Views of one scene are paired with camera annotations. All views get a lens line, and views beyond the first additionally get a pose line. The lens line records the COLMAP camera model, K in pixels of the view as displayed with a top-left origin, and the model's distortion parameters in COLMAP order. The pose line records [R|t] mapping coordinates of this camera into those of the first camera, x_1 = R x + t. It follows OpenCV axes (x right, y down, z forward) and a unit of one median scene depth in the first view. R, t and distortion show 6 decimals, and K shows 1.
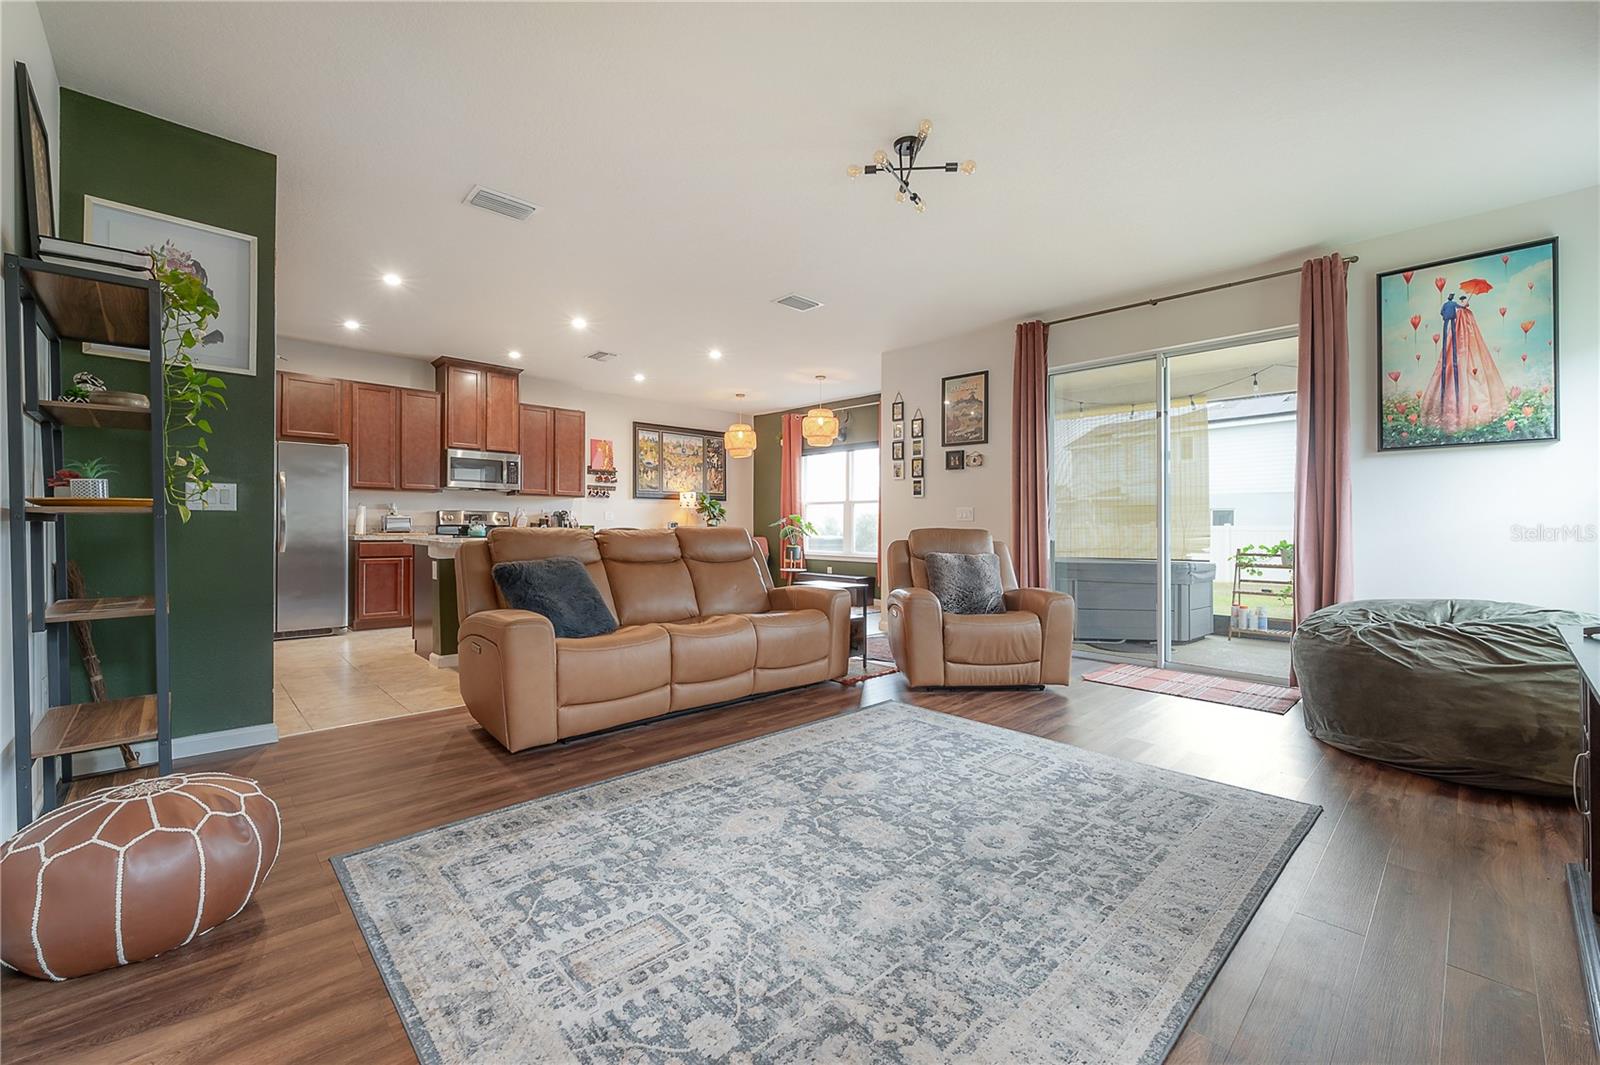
lens RADIAL K [[666.6, 0, 737.8], [0, 666.6, 523.8], [0, 0, 1]] dist [-0.001747, 0.000261]
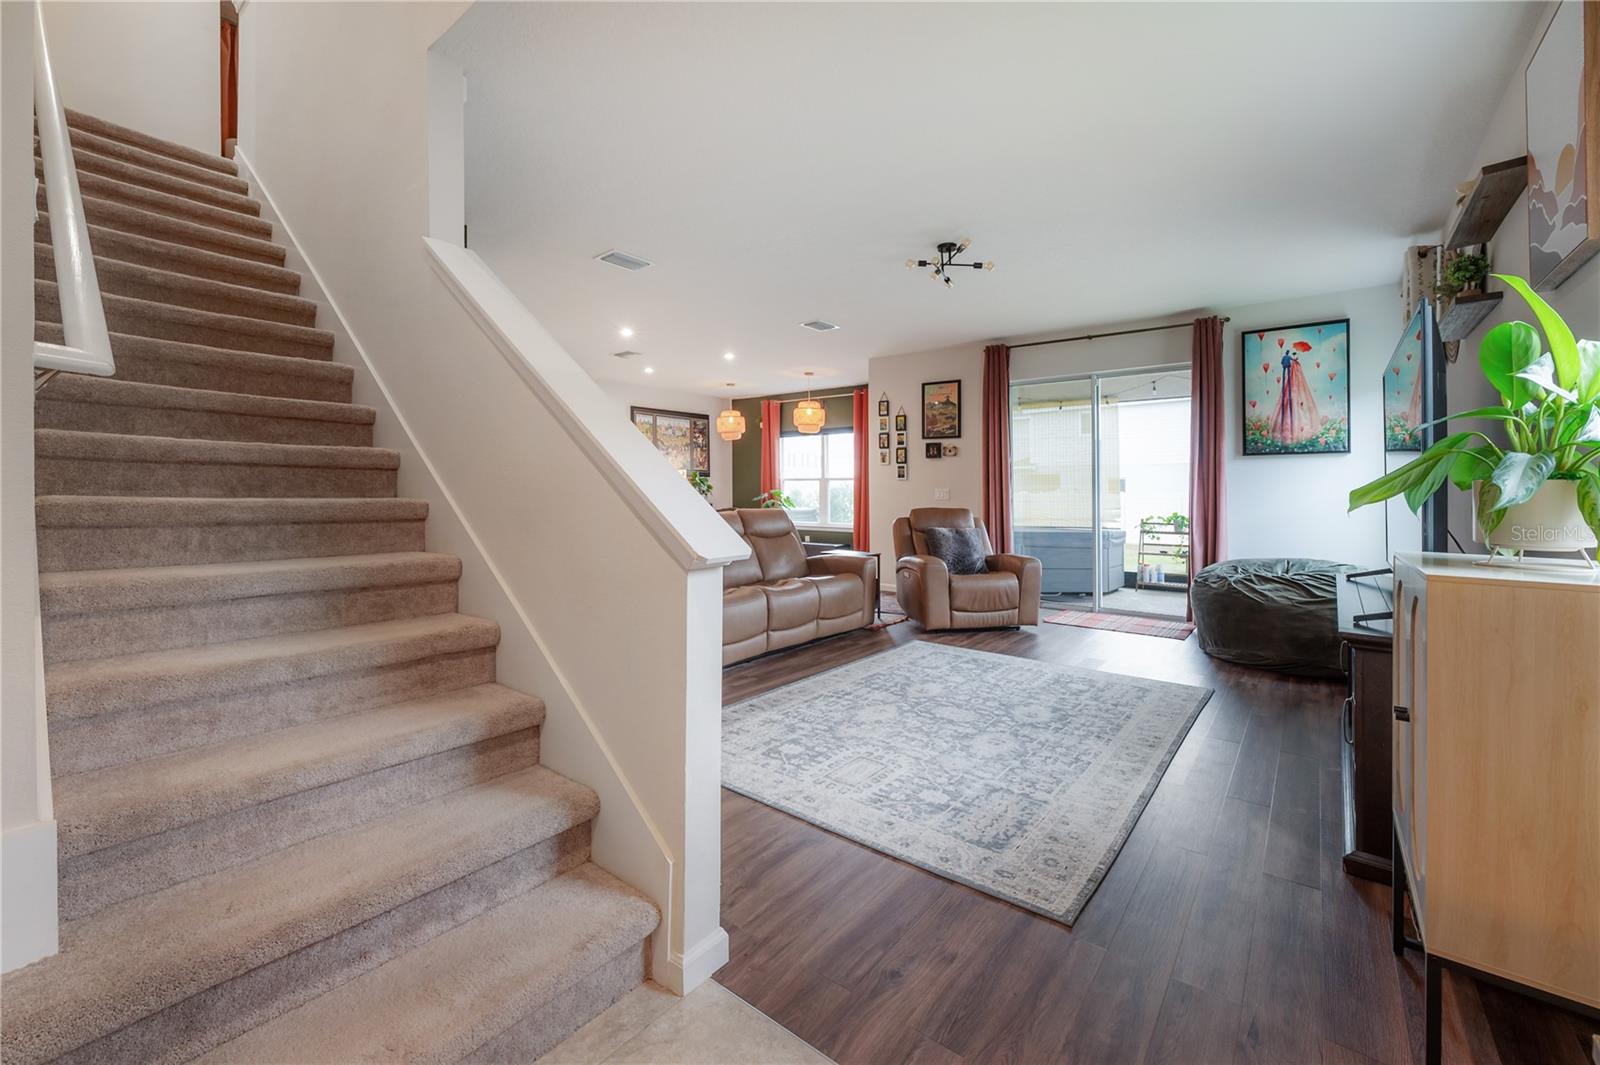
lens RADIAL K [[680.6, 0, 730.7], [0, 680.6, 487.0], [0, 0, 1]] dist [-0.000183, -0.000176]
pose [[0.992222, -0.003578, 0.124430, -0.363459], [0.003611, 0.999993, -0.000032, -0.051349], [-0.124429, 0.000481, 0.992228, -0.365437]]
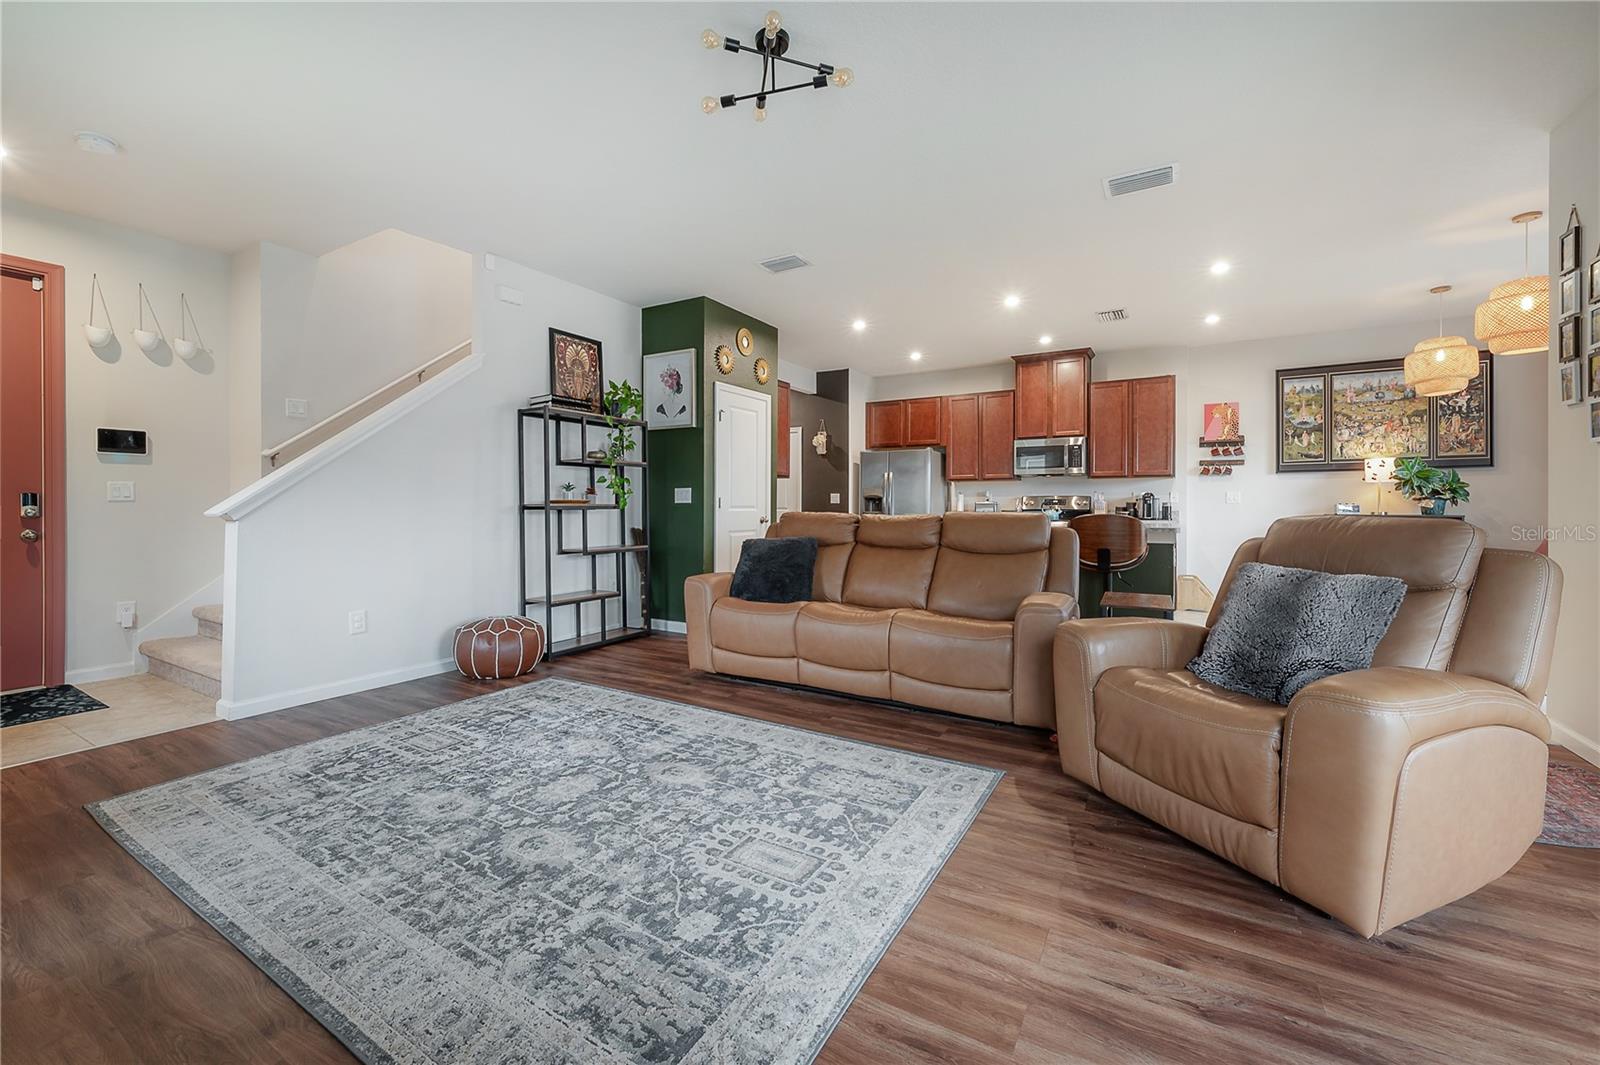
lens RADIAL K [[615.7, 0, 790.7], [0, 615.7, 511.6], [0, 0, 1]] dist [-0.000535, 0.000103]
pose [[0.306045, 0.001759, -0.952015, 0.902076], [0.005109, 0.999981, 0.003490, -0.000232], [0.952003, -0.005932, 0.306031, 0.729548]]
